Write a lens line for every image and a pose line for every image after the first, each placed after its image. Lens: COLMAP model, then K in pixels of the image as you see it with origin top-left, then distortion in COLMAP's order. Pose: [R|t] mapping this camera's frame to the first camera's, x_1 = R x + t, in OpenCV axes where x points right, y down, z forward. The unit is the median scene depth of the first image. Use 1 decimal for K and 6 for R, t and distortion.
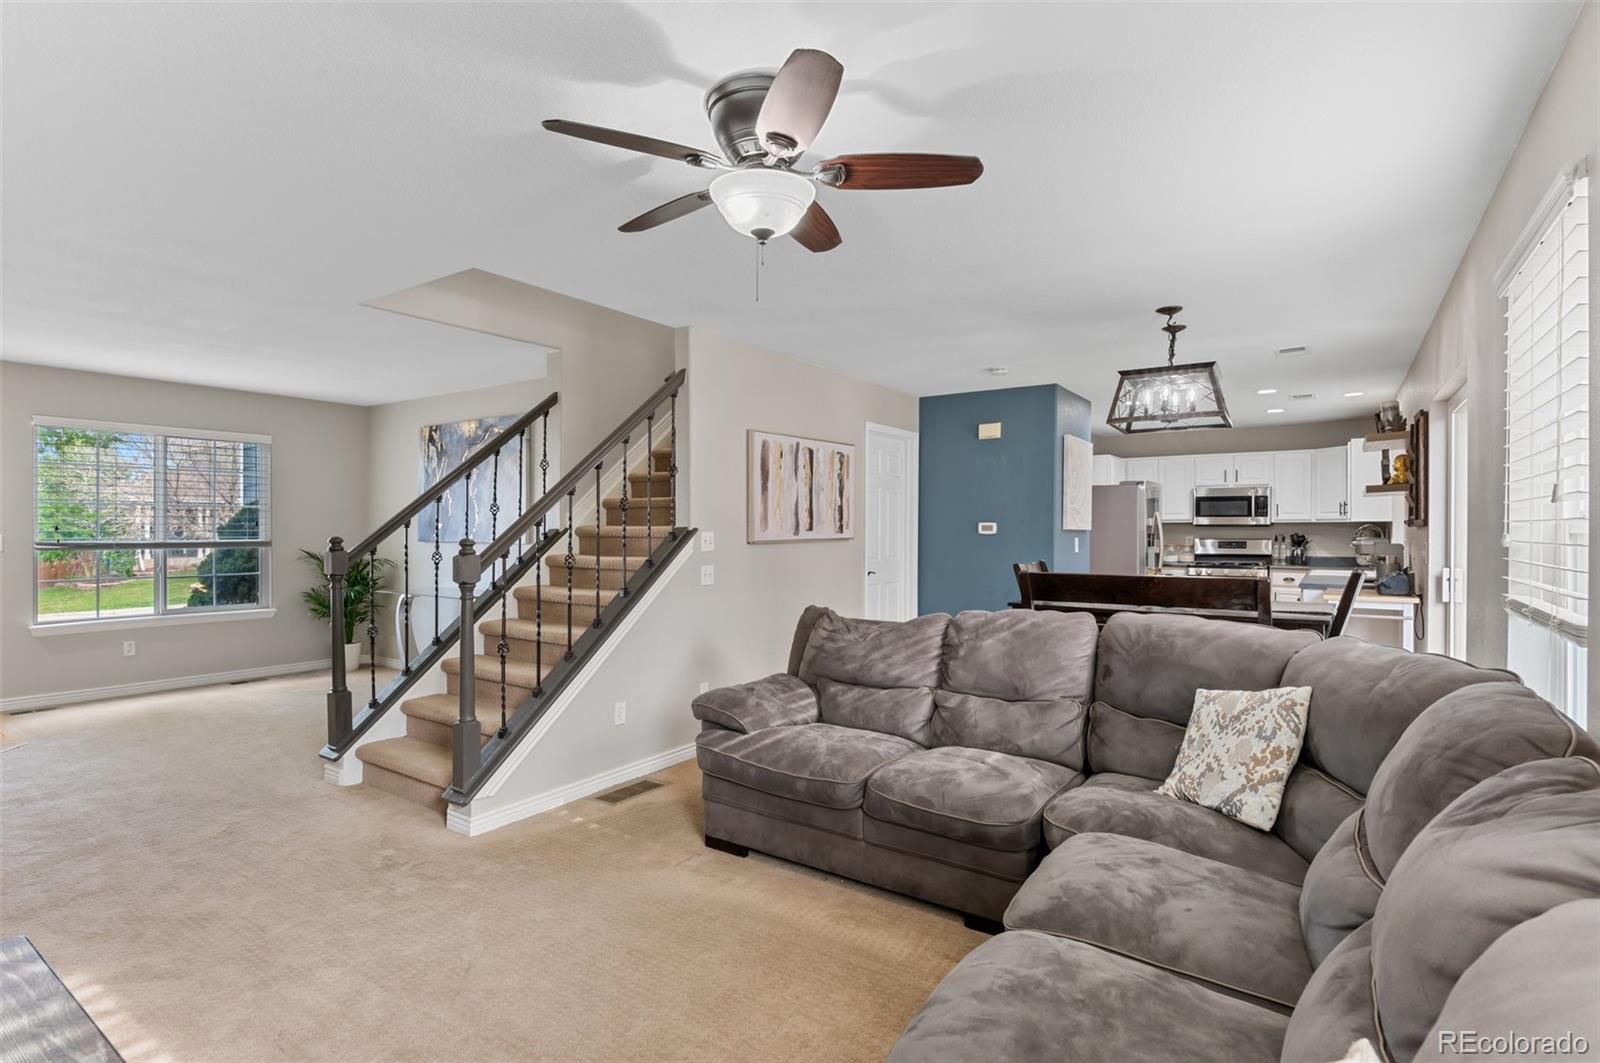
lens RADIAL K [[785.2, 0, 793.8], [0, 785.2, 529.0], [0, 0, 1]] dist [-0.001219, -0.000423]
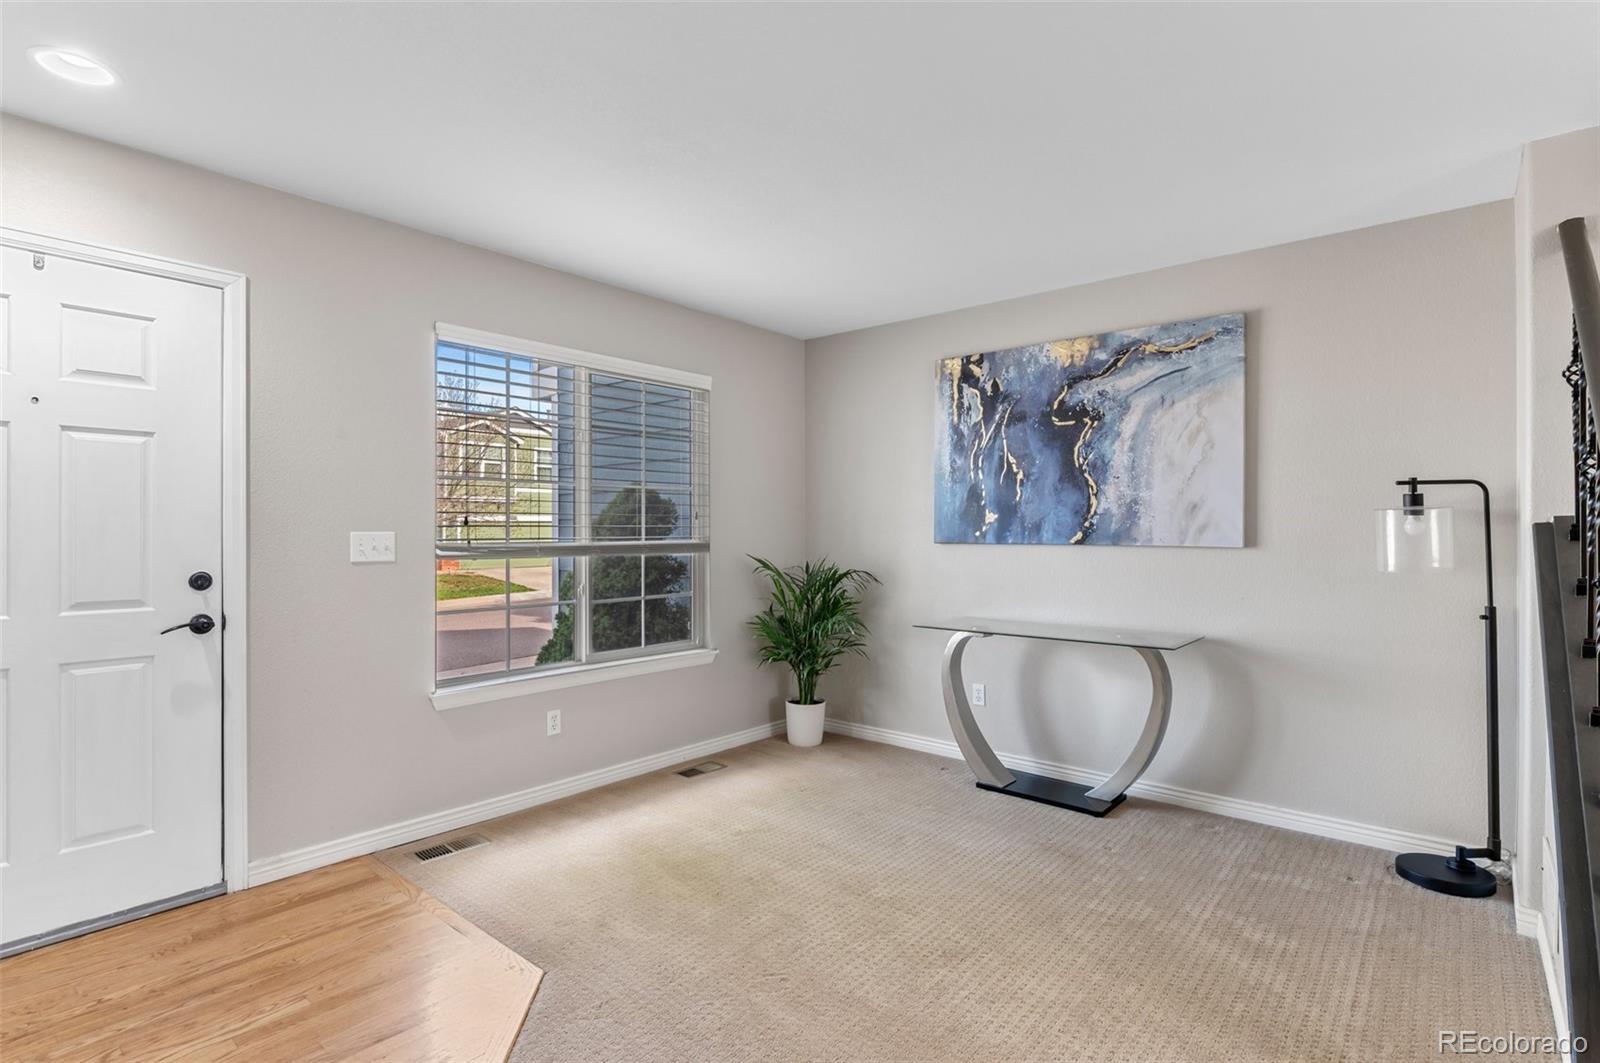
lens RADIAL K [[788.5, 0, 801.6], [0, 788.5, 535.4], [0, 0, 1]] dist [-0.002493, -0.000332]
pose [[0.995094, -0.000073, -0.098935, -0.549333], [0.000615, 0.999985, 0.005447, 0.006090], [0.098934, -0.005481, 0.995079, 0.386681]]
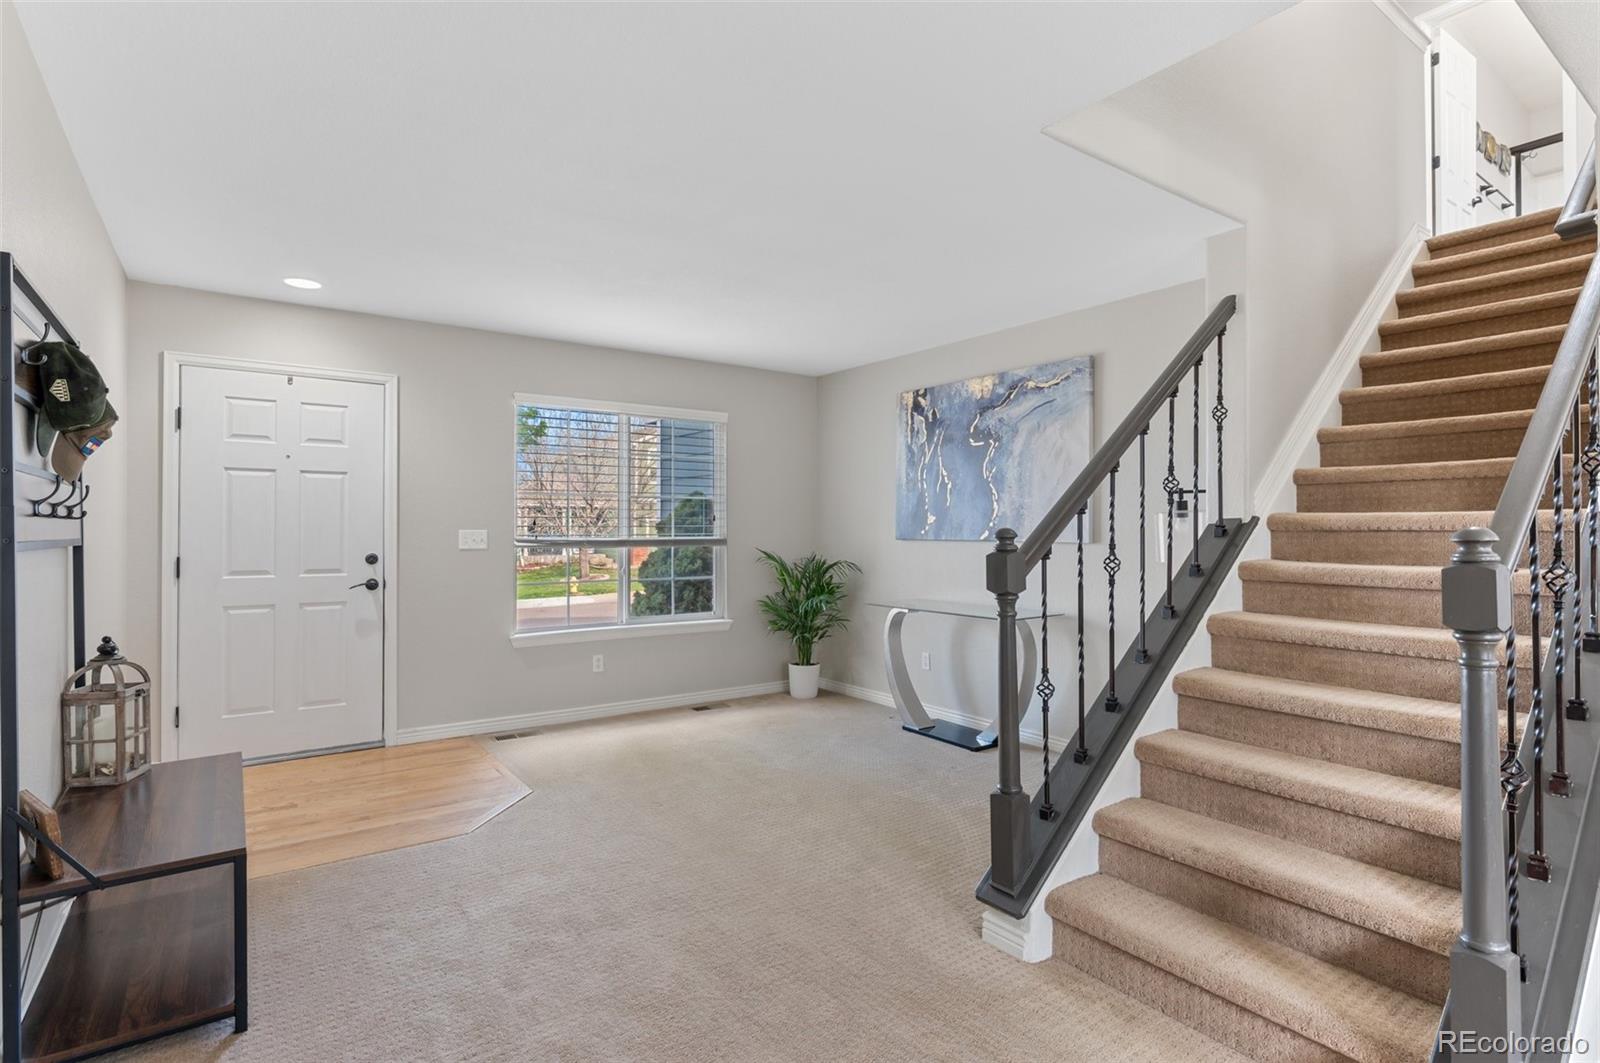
lens RADIAL K [[795.7, 0, 800.0], [0, 795.7, 531.5], [0, 0, 1]] dist [0.001750, 0.000165]
pose [[0.942066, 0.000850, -0.335426, -0.319469], [-0.000313, 0.999999, 0.001655, 0.006455], [0.335427, -0.001455, 0.942065, 0.235402]]
